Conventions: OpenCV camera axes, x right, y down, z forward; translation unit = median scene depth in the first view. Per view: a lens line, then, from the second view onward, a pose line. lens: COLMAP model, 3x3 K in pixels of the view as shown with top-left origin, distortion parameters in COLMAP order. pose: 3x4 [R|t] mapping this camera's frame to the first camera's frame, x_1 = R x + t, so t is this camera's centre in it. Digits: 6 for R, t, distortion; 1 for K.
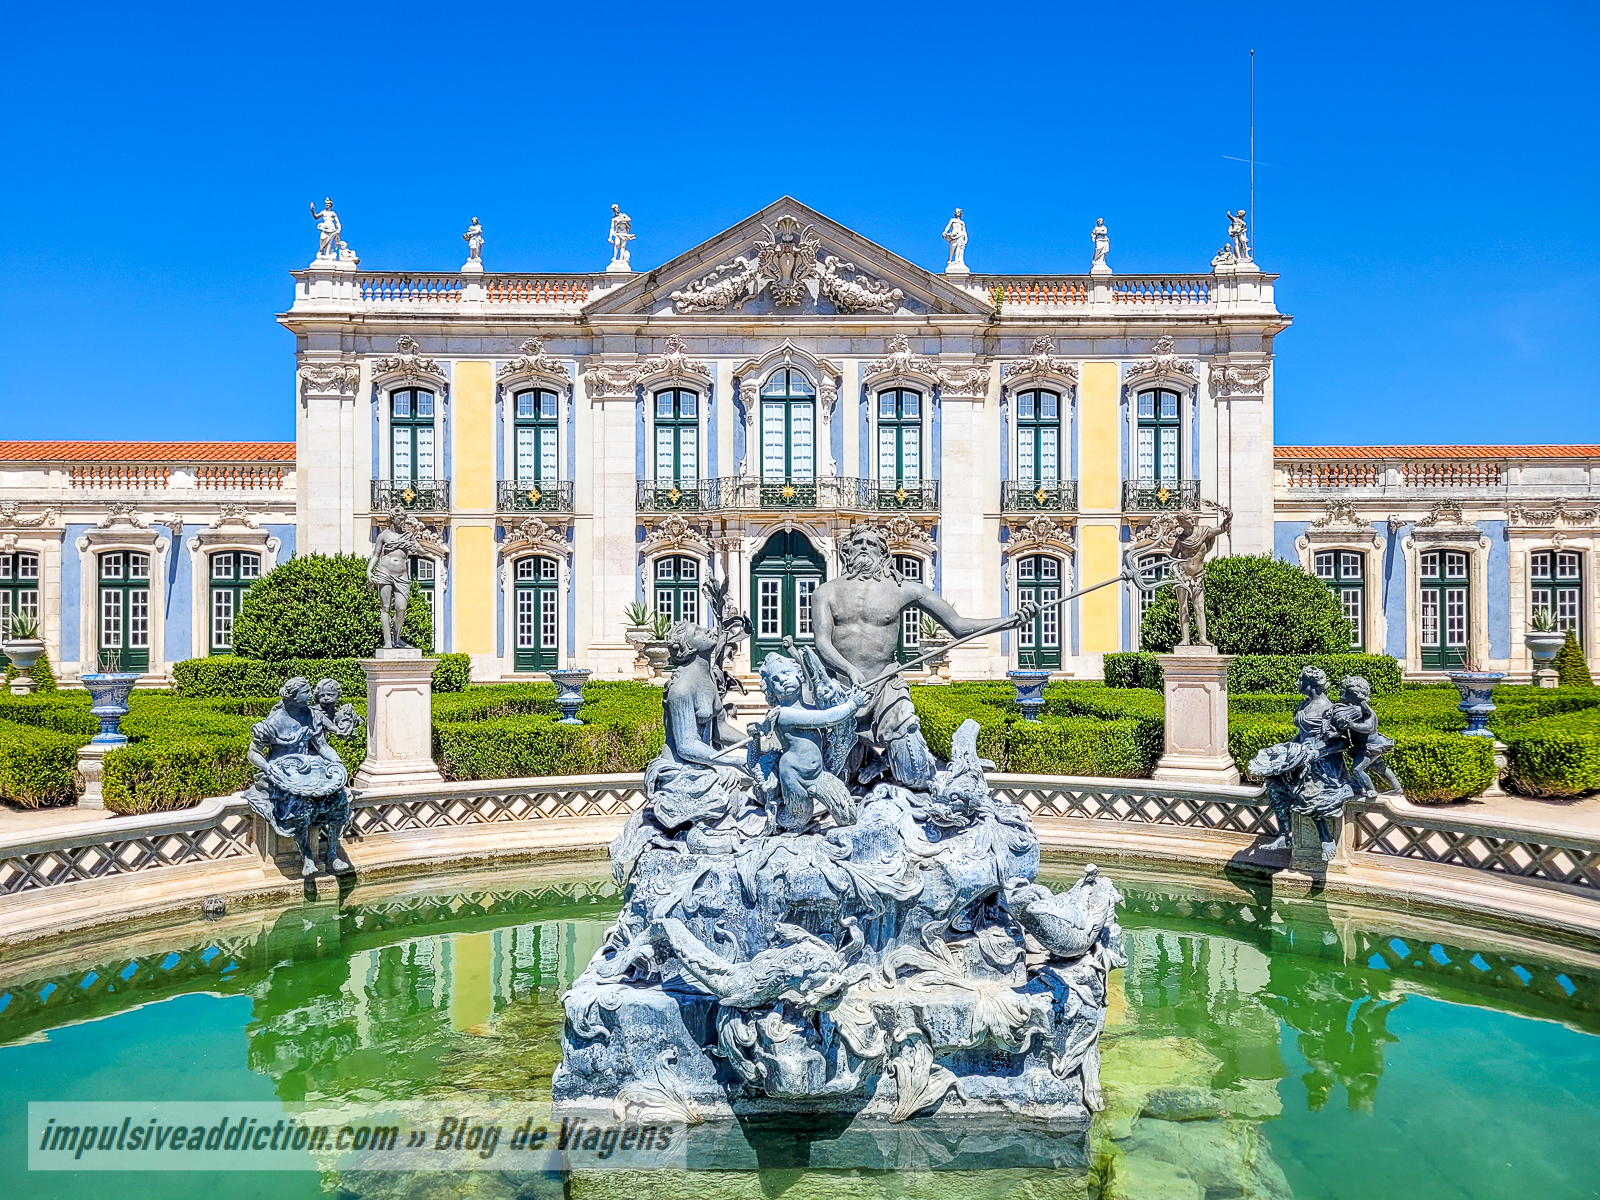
lens RADIAL K [[1267.4, 0, 794.1], [0, 1267.4, 642.1], [0, 0, 1]] dist [0.041672, -0.019935]
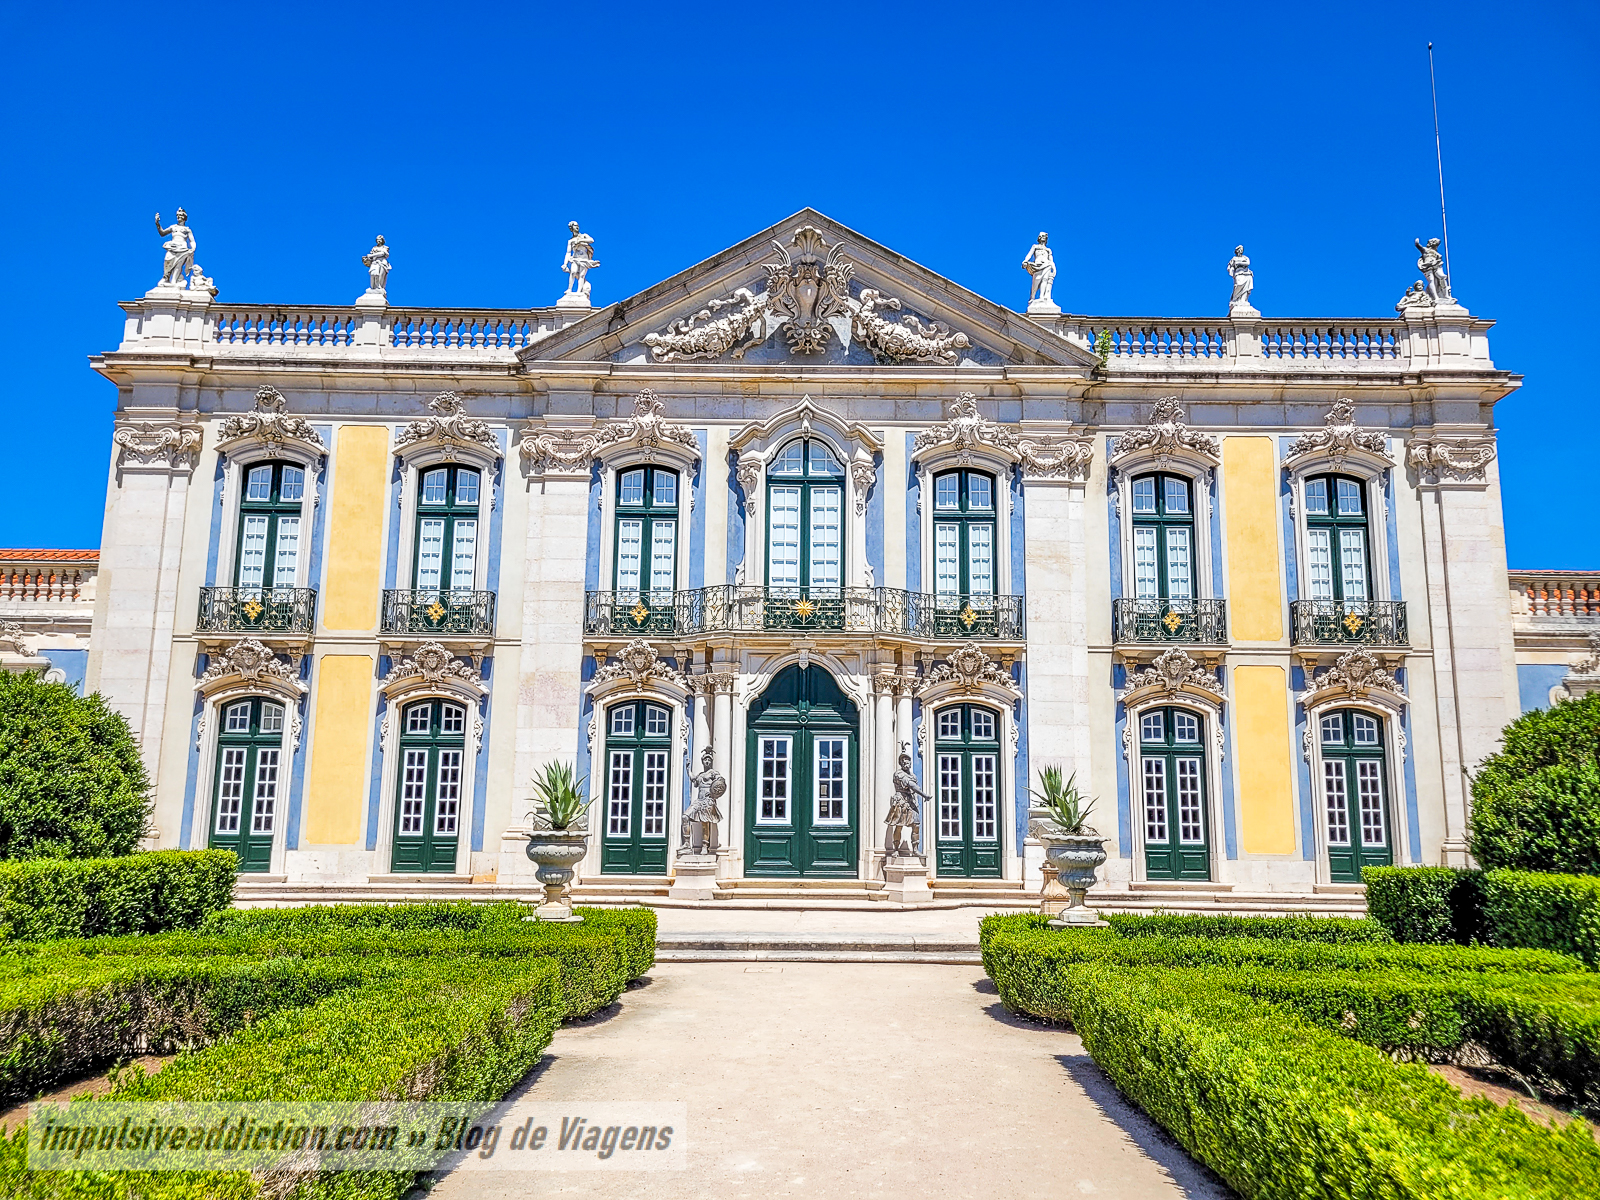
lens RADIAL K [[1267.4, 0, 807.3], [0, 1267.4, 601.9], [0, 0, 1]] dist [0.041672, -0.019935]
pose [[0.999881, 0.012037, -0.009601, 0.003539], [-0.013516, 0.984839, -0.172942, -0.003612], [0.007374, 0.173051, 0.984885, 0.318821]]
